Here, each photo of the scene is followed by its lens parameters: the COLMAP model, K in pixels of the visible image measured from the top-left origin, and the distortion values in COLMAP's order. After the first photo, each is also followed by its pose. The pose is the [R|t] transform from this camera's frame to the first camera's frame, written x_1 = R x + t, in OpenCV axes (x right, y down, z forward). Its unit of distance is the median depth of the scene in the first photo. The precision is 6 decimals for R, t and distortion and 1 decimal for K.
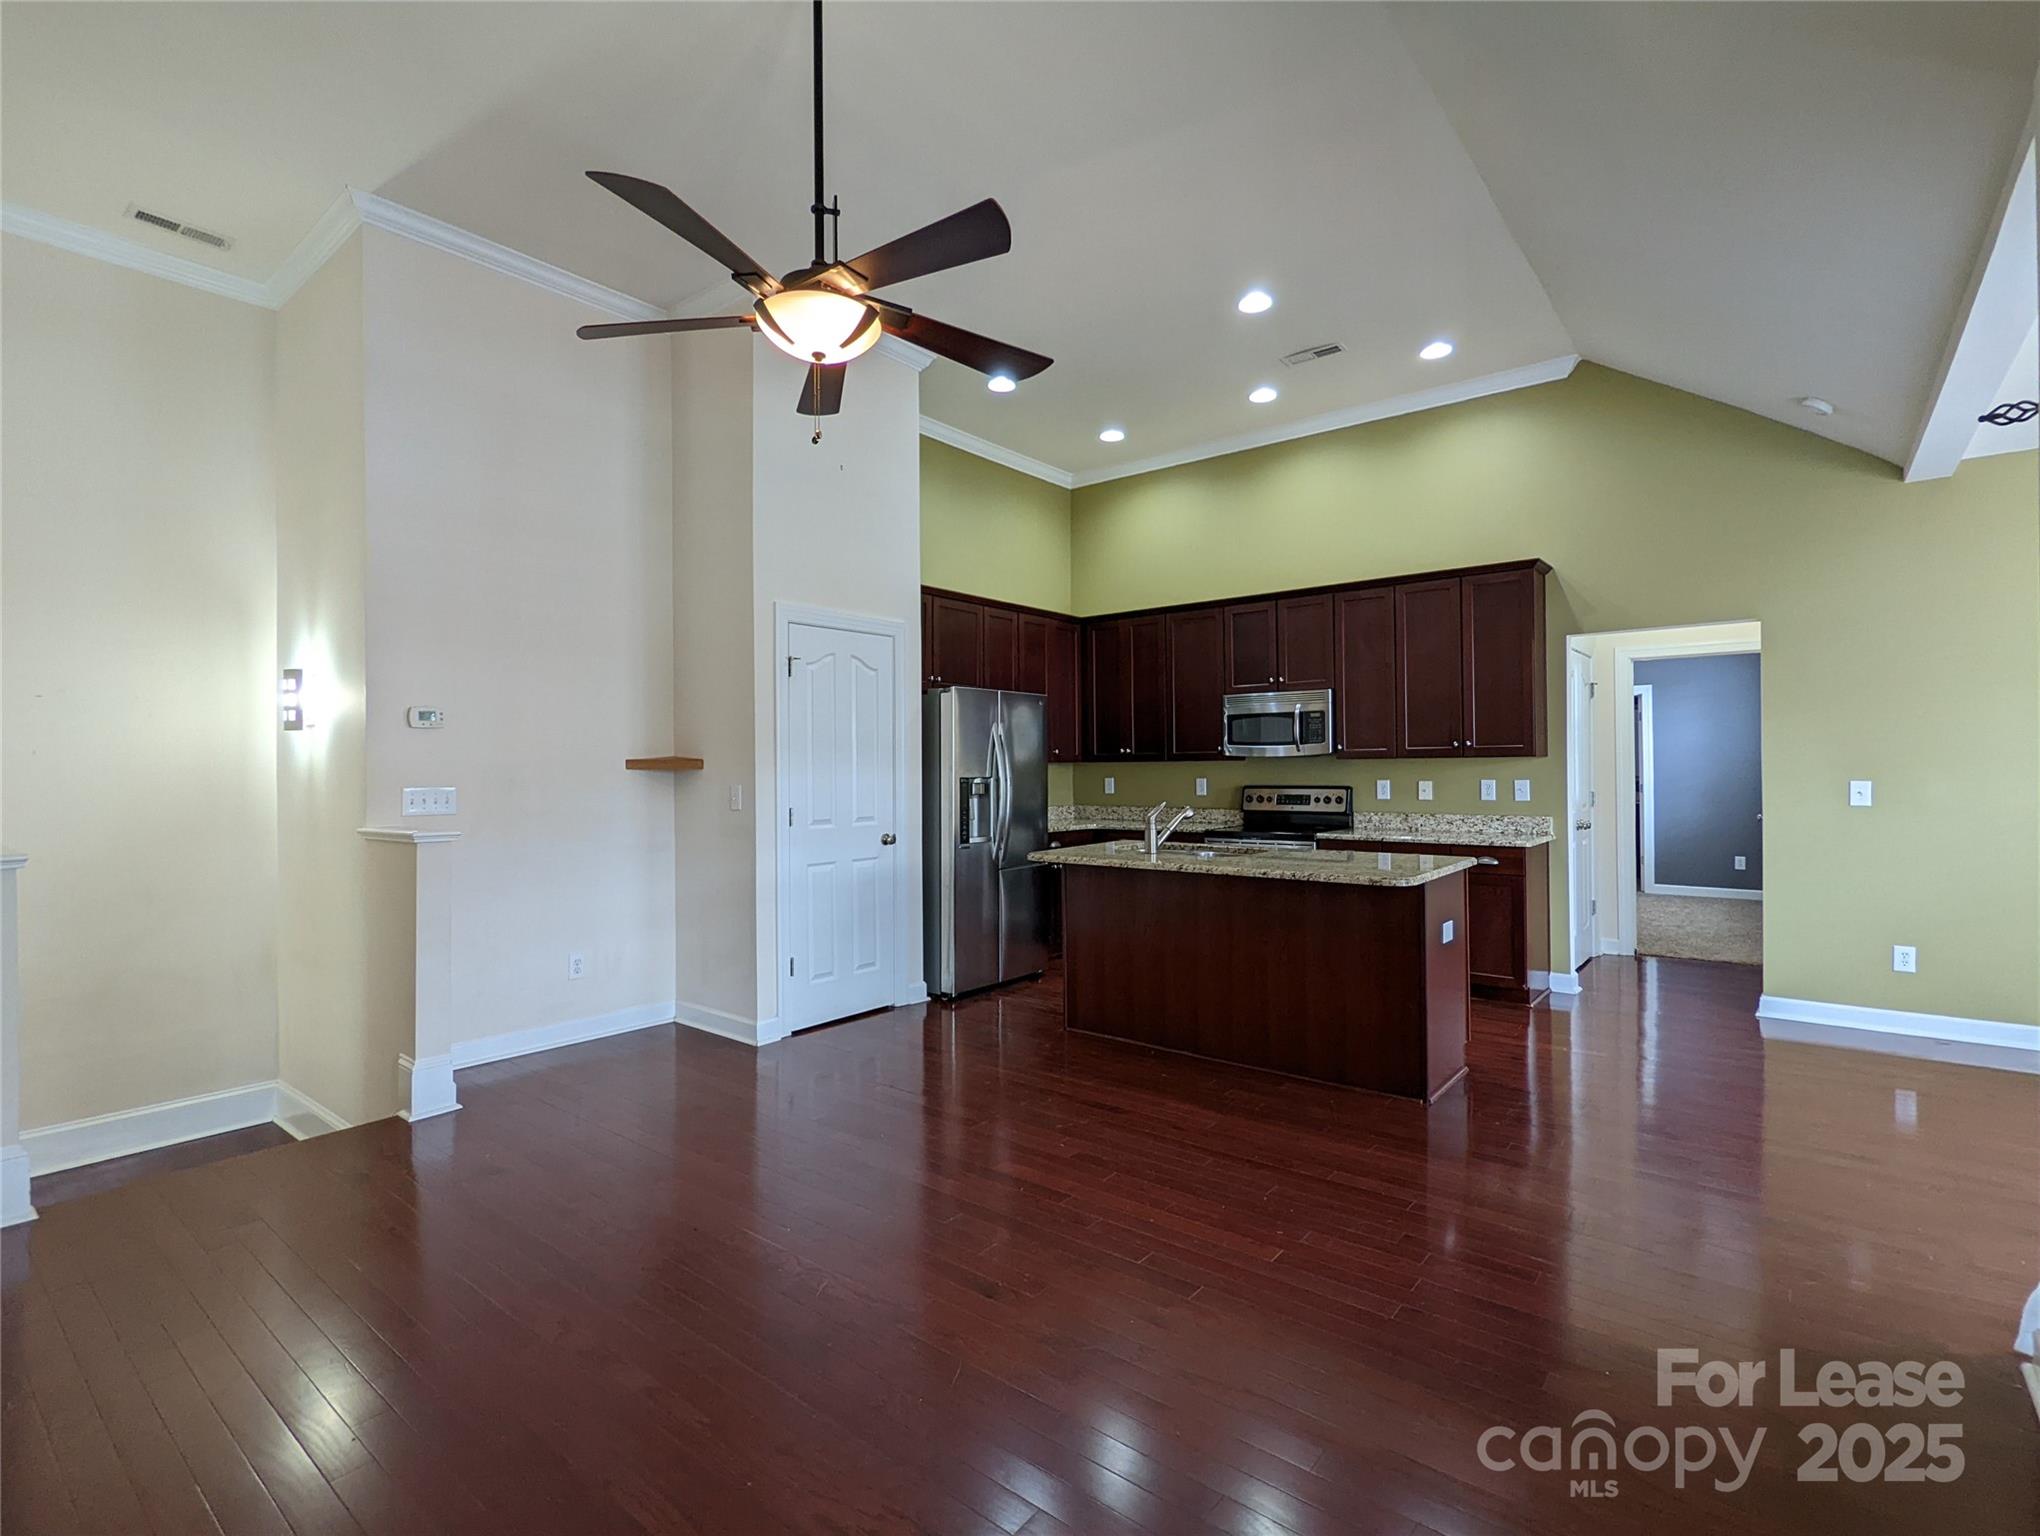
lens RADIAL K [[979.5, 0, 1013.3], [0, 979.5, 764.0], [0, 0, 1]] dist [-0.003234, -0.000327]
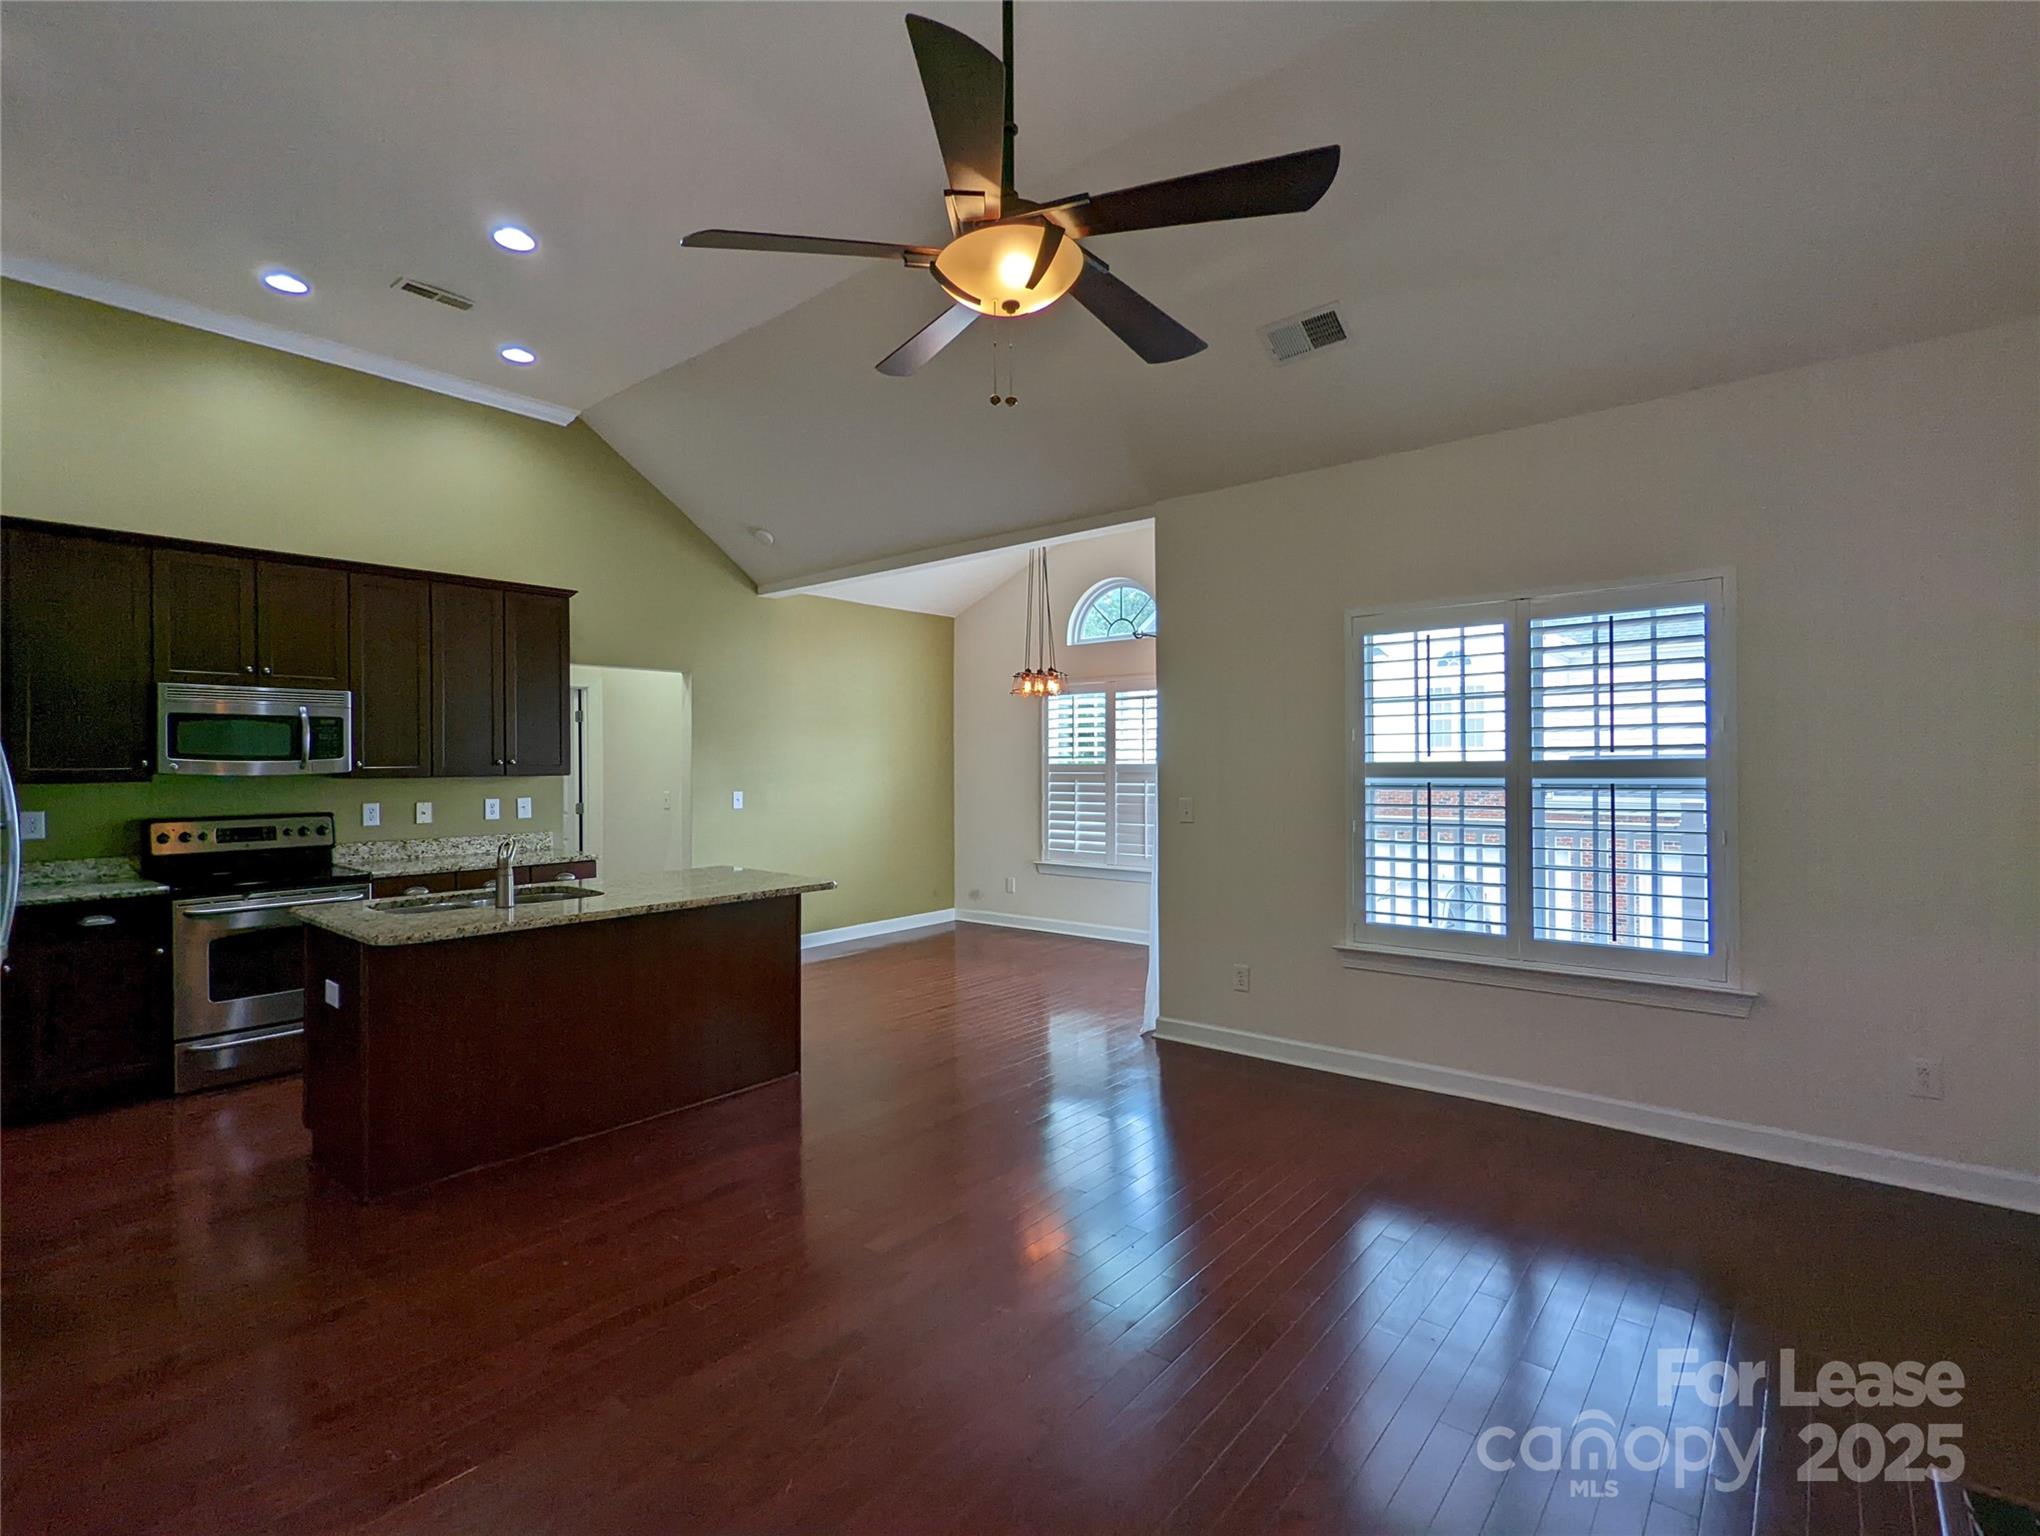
lens RADIAL K [[979.5, 0, 1013.3], [0, 979.5, 764.0], [0, 0, 1]] dist [-0.003234, -0.000327]
pose [[0.018655, 0.009218, 0.999783, -0.455575], [0.006862, 0.999933, -0.009347, -0.005613], [-0.999802, 0.007035, 0.018591, 0.435935]]
